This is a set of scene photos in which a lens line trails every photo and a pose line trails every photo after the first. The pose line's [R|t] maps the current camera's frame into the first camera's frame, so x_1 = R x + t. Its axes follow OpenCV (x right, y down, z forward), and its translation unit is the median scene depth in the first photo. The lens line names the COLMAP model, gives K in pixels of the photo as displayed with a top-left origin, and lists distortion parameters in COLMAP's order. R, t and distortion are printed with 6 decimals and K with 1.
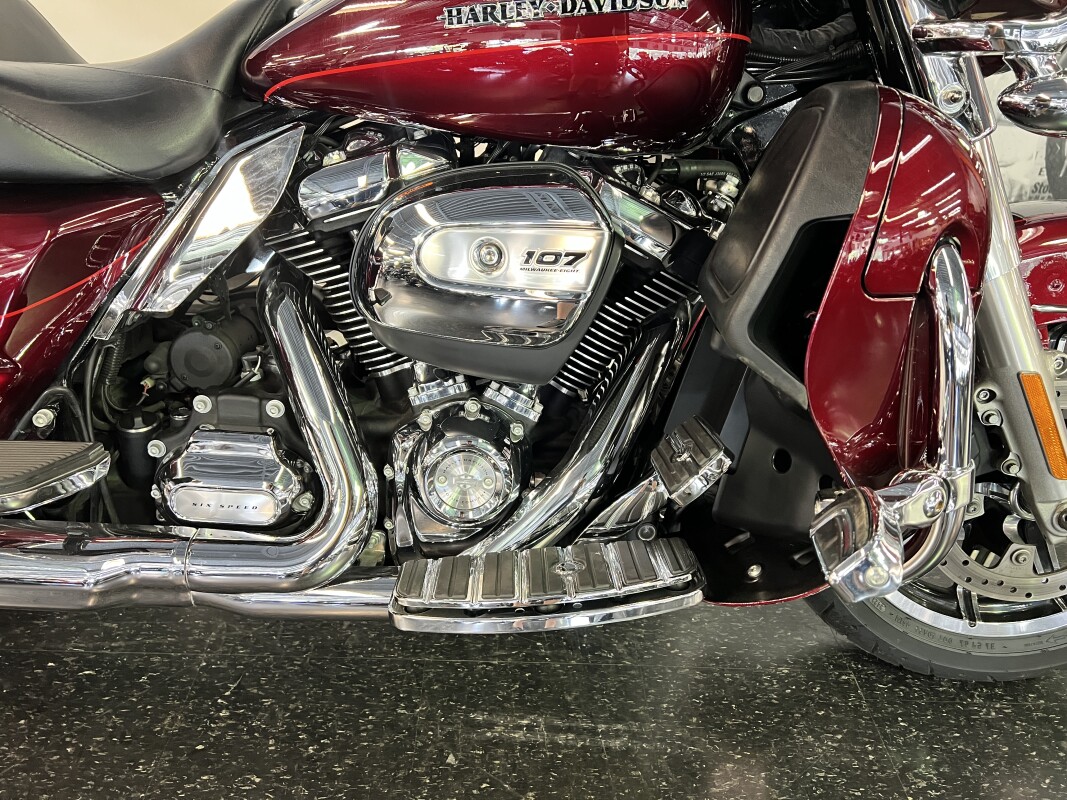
lens RADIAL K [[806.5, 0, 533.5], [0, 806.5, 400.0], [0, 0, 1]] dist [0.045701, -0.043761]
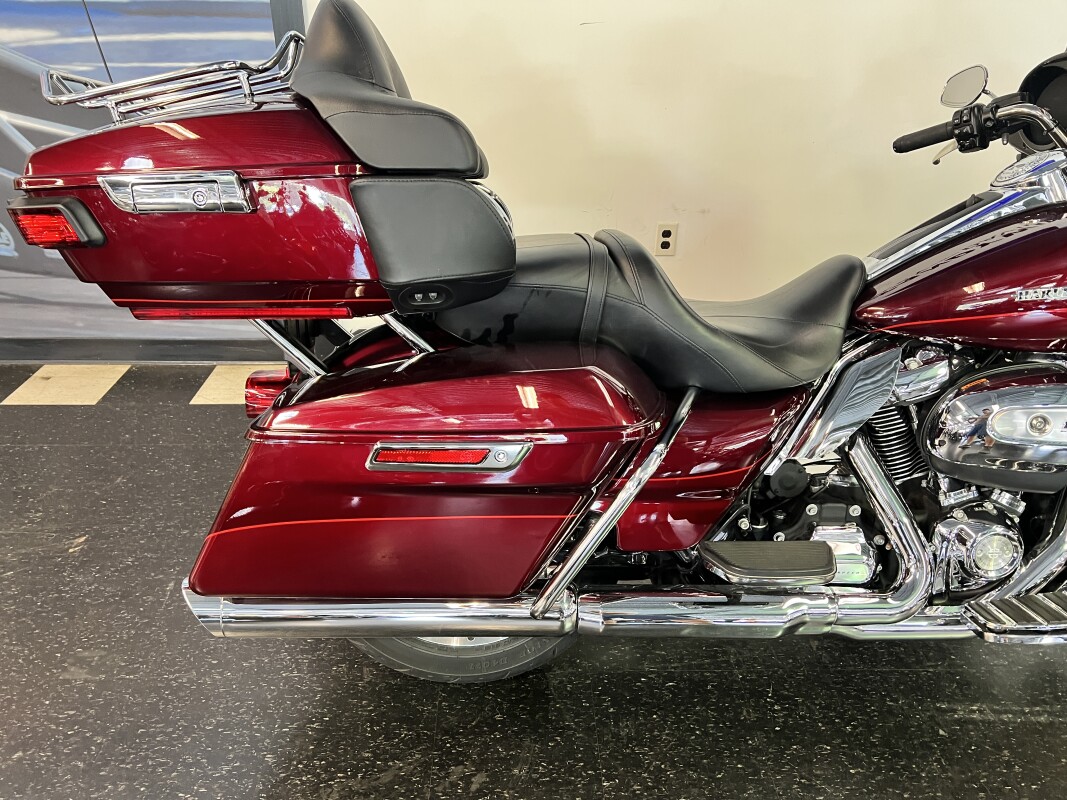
lens RADIAL K [[806.5, 0, 533.5], [0, 806.5, 400.0], [0, 0, 1]] dist [0.045701, -0.043761]
pose [[0.999134, -0.041028, -0.006900, -0.962905], [0.040705, 0.998295, -0.041836, -0.171842], [0.008605, 0.041519, 0.999101, -0.653271]]
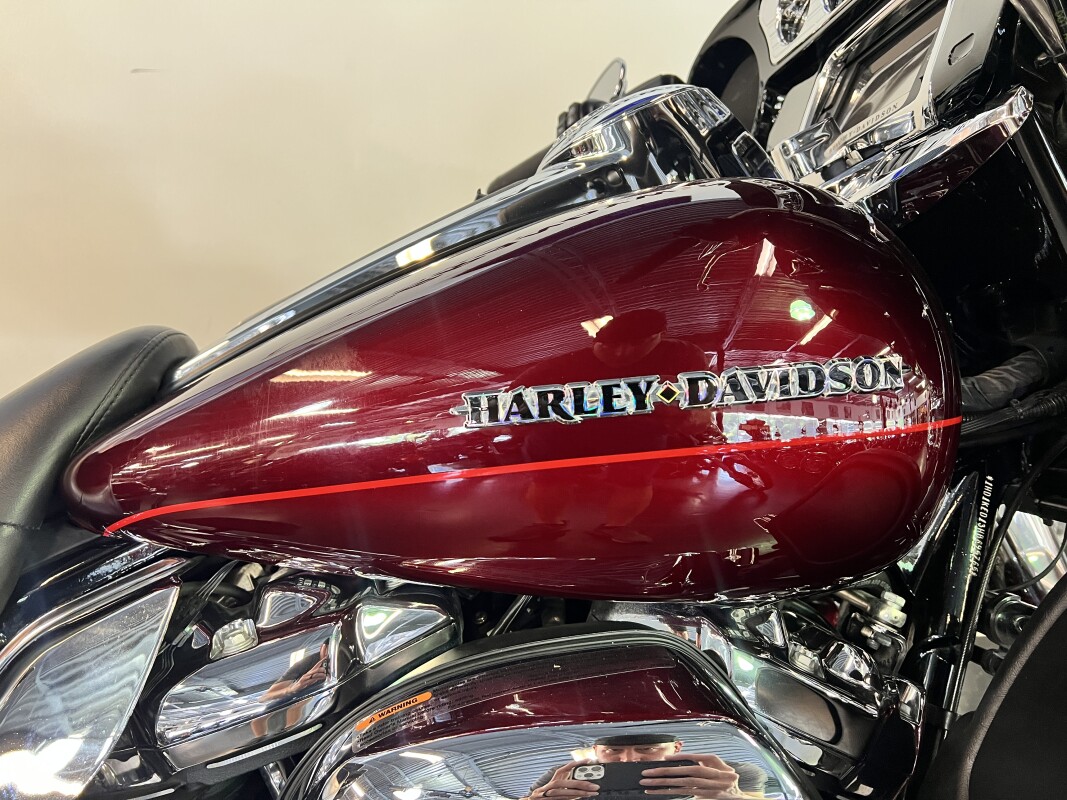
lens RADIAL K [[806.5, 0, 533.5], [0, 806.5, 400.0], [0, 0, 1]] dist [0.045701, -0.043761]
pose [[0.991215, -0.029407, 0.128951, -0.109002], [0.064588, 0.958436, -0.277900, -0.269124], [-0.115419, 0.283787, 0.951916, 0.402347]]
